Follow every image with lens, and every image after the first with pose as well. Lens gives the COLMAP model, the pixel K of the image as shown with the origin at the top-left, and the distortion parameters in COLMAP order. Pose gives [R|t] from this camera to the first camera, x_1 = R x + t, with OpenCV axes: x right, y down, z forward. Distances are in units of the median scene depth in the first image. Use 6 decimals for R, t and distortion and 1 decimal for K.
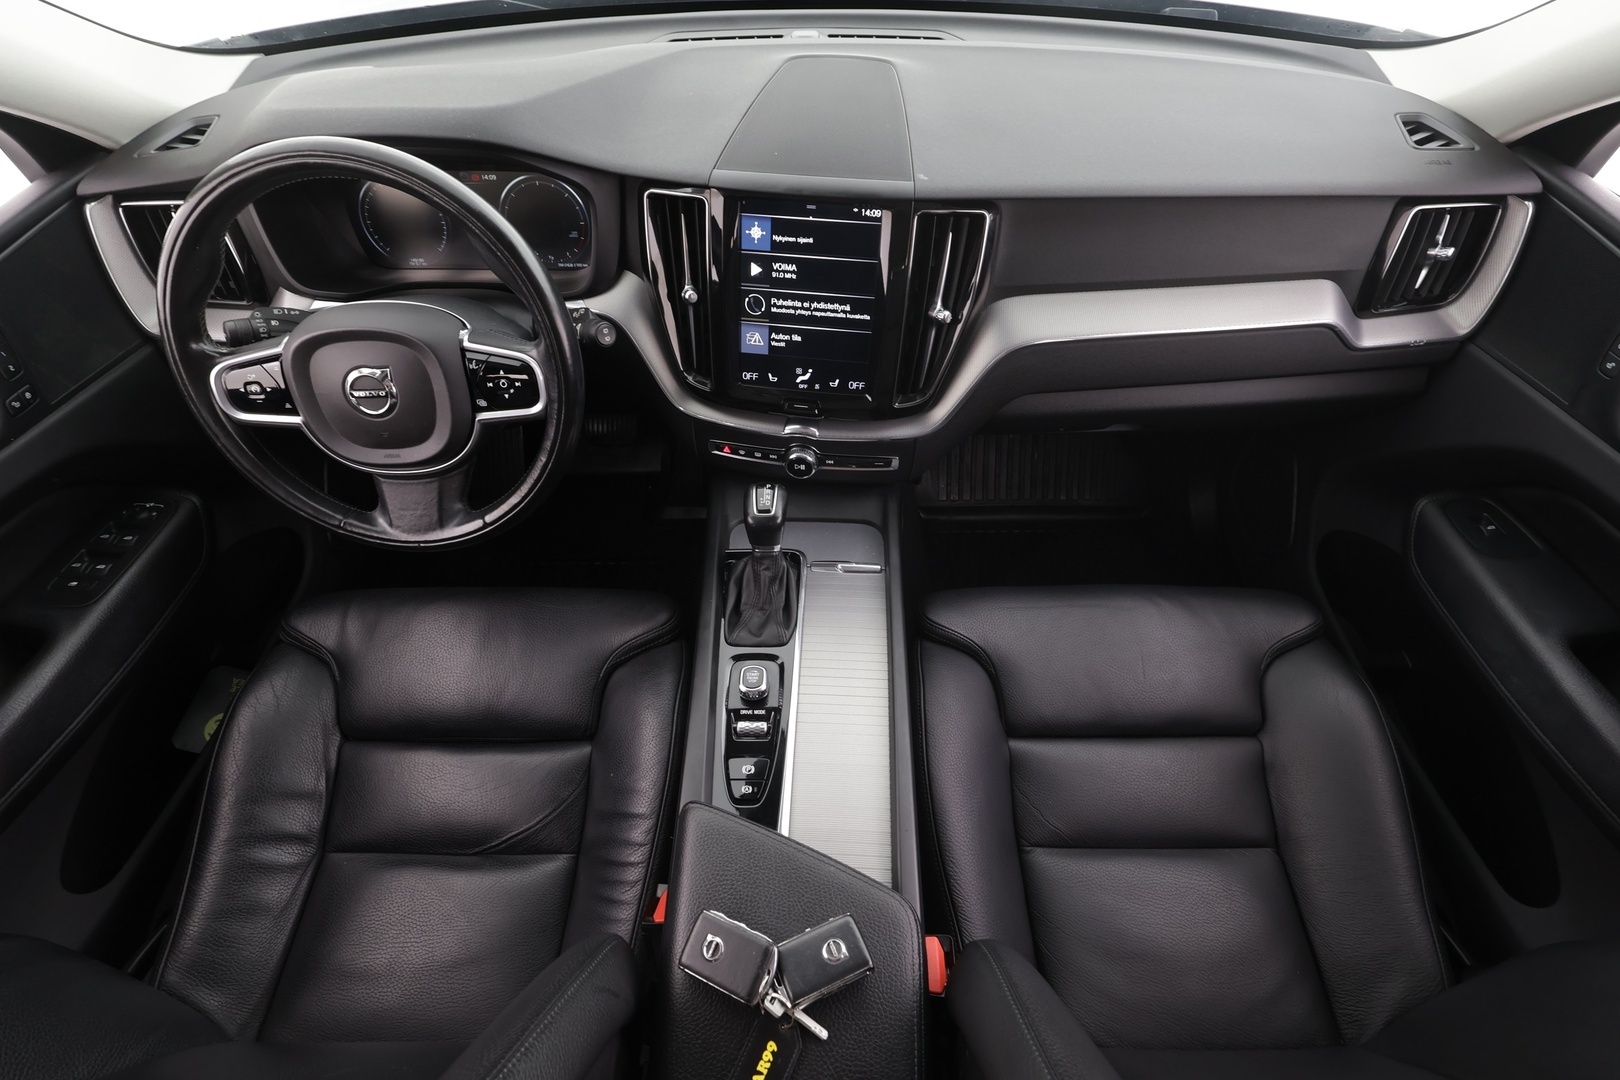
lens RADIAL K [[755.8, 0, 810.8], [0, 755.8, 544.6], [0, 0, 1]] dist [-0.003520, 0.000898]
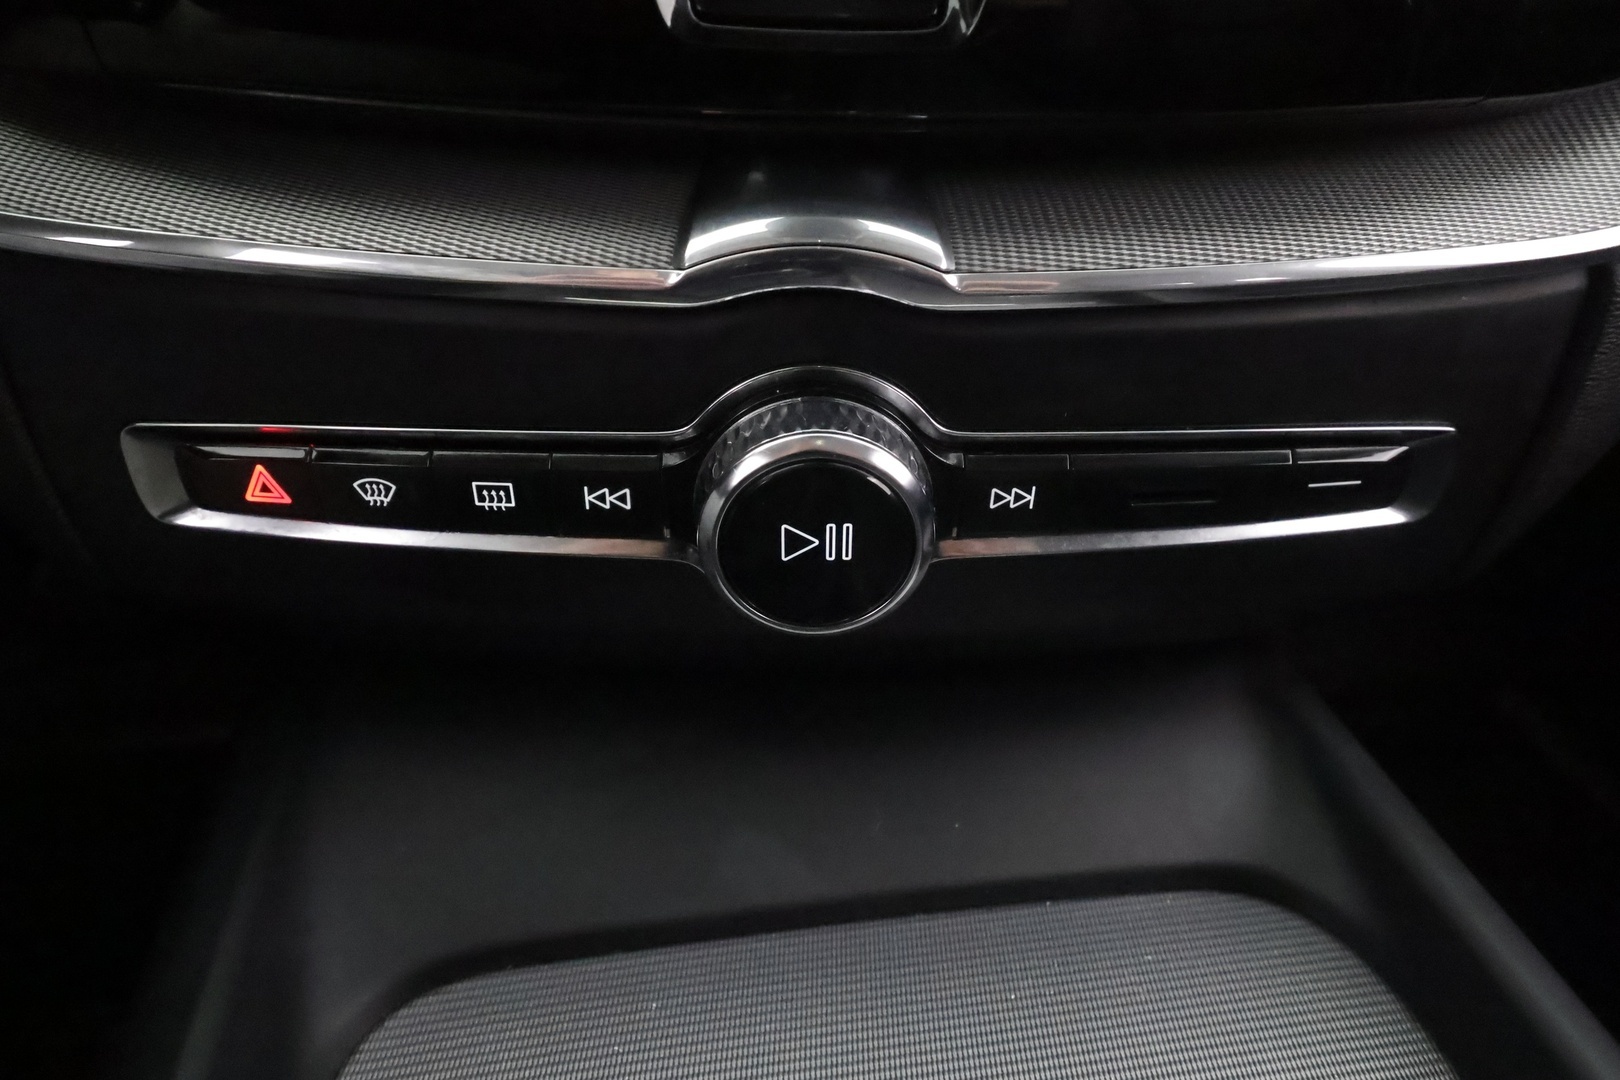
lens RADIAL K [[1058.3, 0, 812.9], [0, 1058.3, 552.7], [0, 0, 1]] dist [-0.007152, 0.002701]
pose [[0.983868, -0.085039, 0.157393, -0.048414], [0.119833, 0.966525, -0.226869, -0.063923], [-0.132832, 0.242070, 0.961123, 0.895111]]
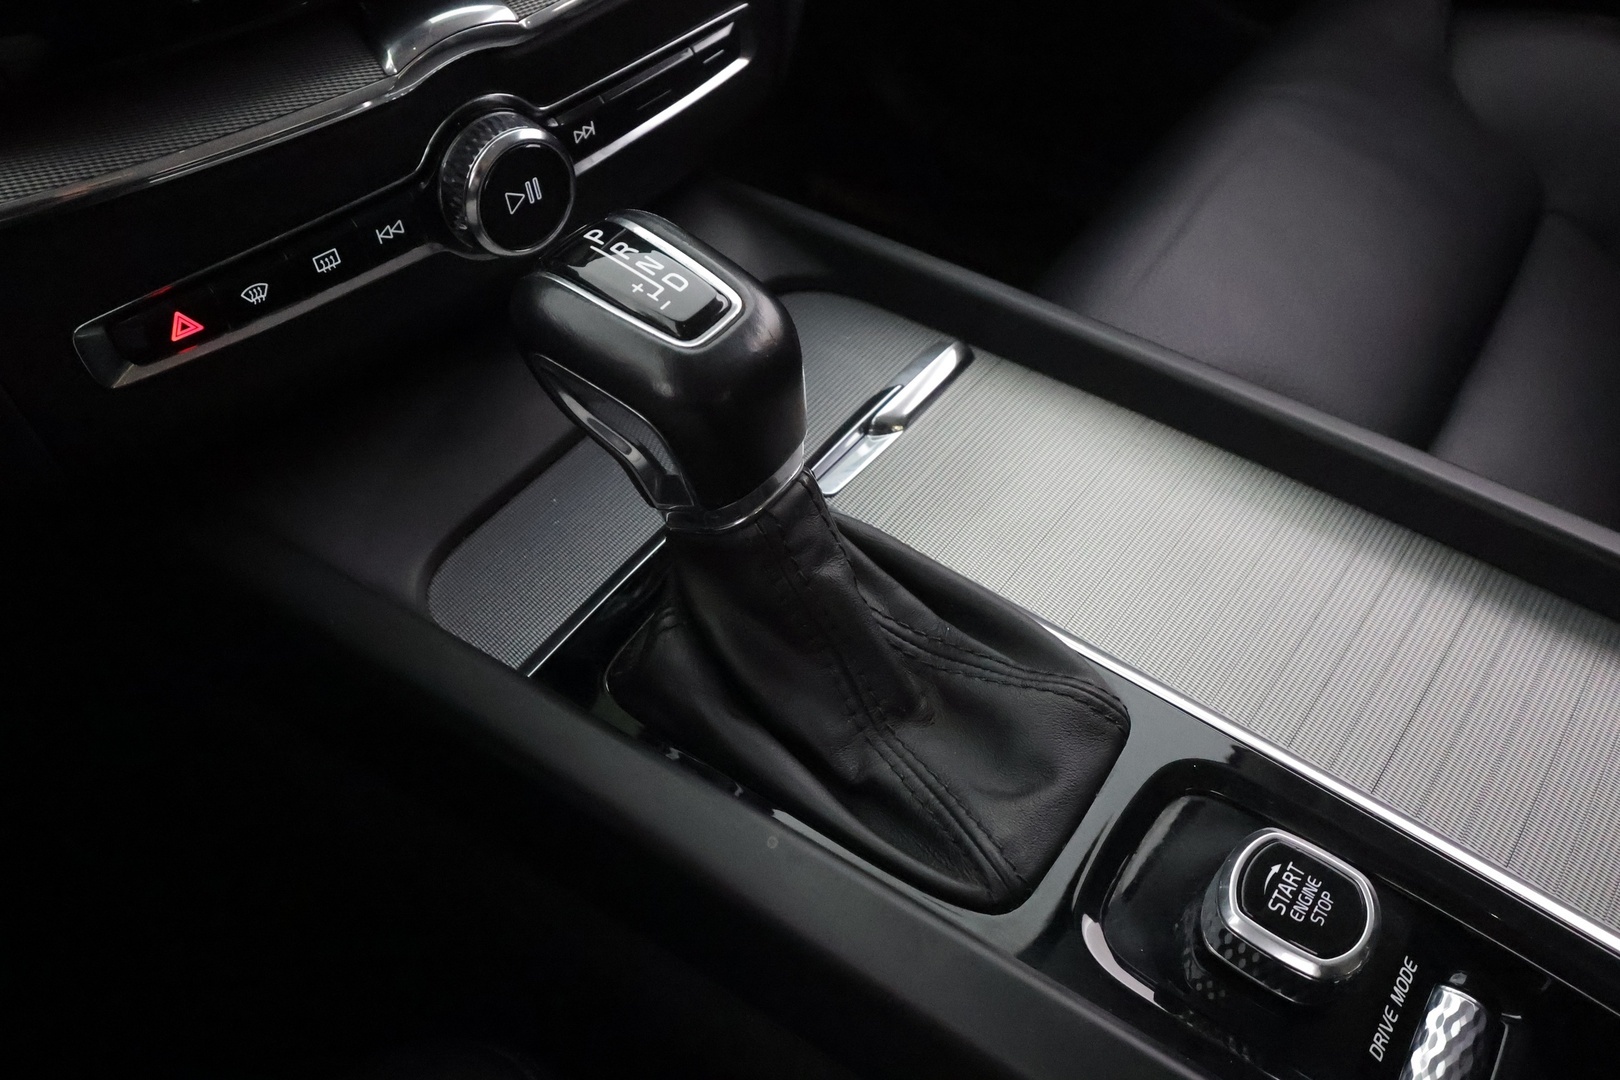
lens RADIAL K [[1175.4, 0, 816.4], [0, 1175.4, 540.0], [0, 0, 1]] dist [-0.005245, 0.002272]
pose [[0.569747, -0.624840, 0.533819, -0.245948], [0.622326, 0.752271, 0.216330, -0.048015], [-0.536748, 0.208956, 0.817459, 0.733040]]
